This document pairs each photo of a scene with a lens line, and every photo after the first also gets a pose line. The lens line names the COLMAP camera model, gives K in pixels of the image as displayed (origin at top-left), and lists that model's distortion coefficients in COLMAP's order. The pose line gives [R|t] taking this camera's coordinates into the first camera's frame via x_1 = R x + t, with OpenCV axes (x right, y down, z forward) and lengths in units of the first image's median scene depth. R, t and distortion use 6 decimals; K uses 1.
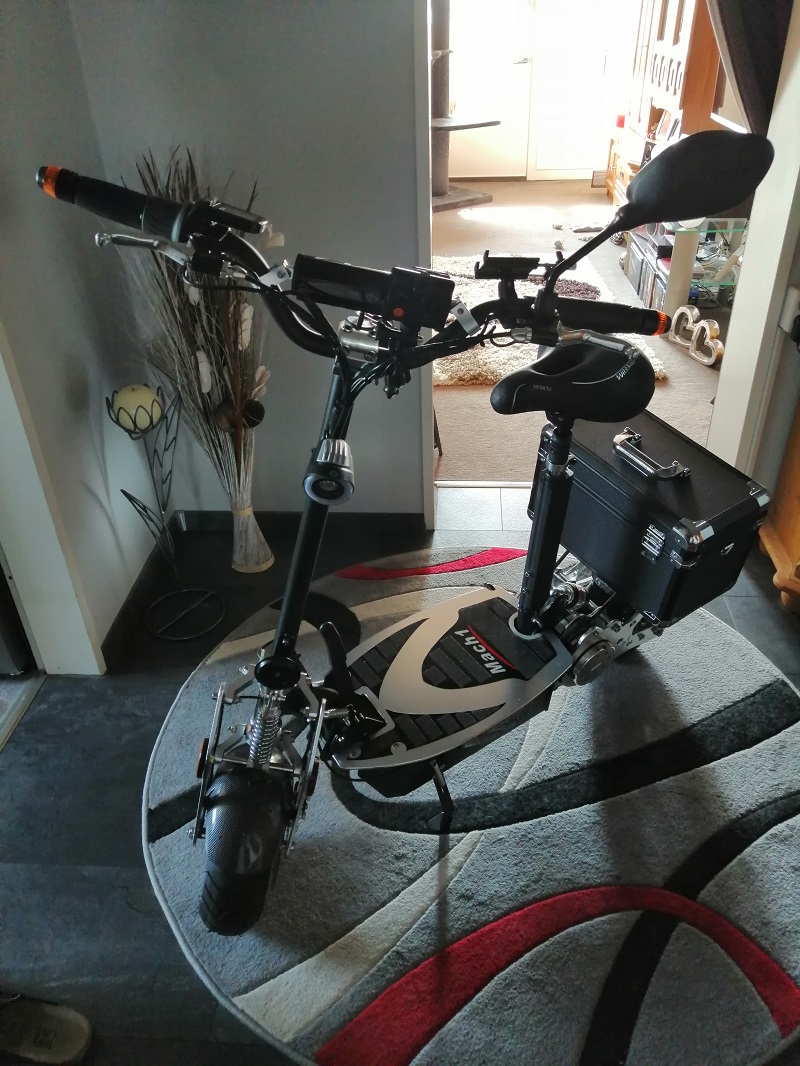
lens RADIAL K [[844.9, 0, 404.3], [0, 844.9, 541.4], [0, 0, 1]] dist [-0.034733, 0.045874]
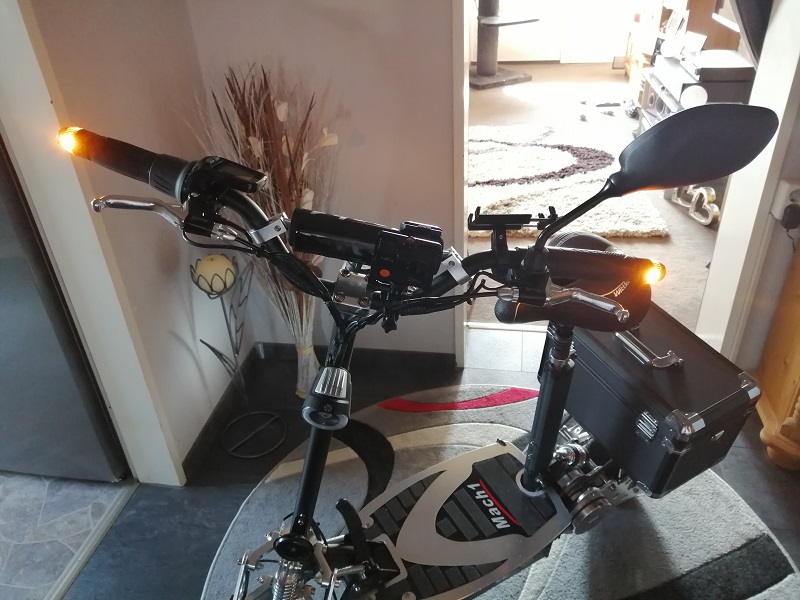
lens RADIAL K [[634.1, 0, 400.0], [0, 634.1, 300.0], [0, 0, 1]] dist [-0.034733, 0.045874]
pose [[0.994195, 0.034597, -0.101880, 0.044047], [-0.037646, 0.998894, -0.028155, -0.106726], [0.100793, 0.031827, 0.994398, 0.120284]]
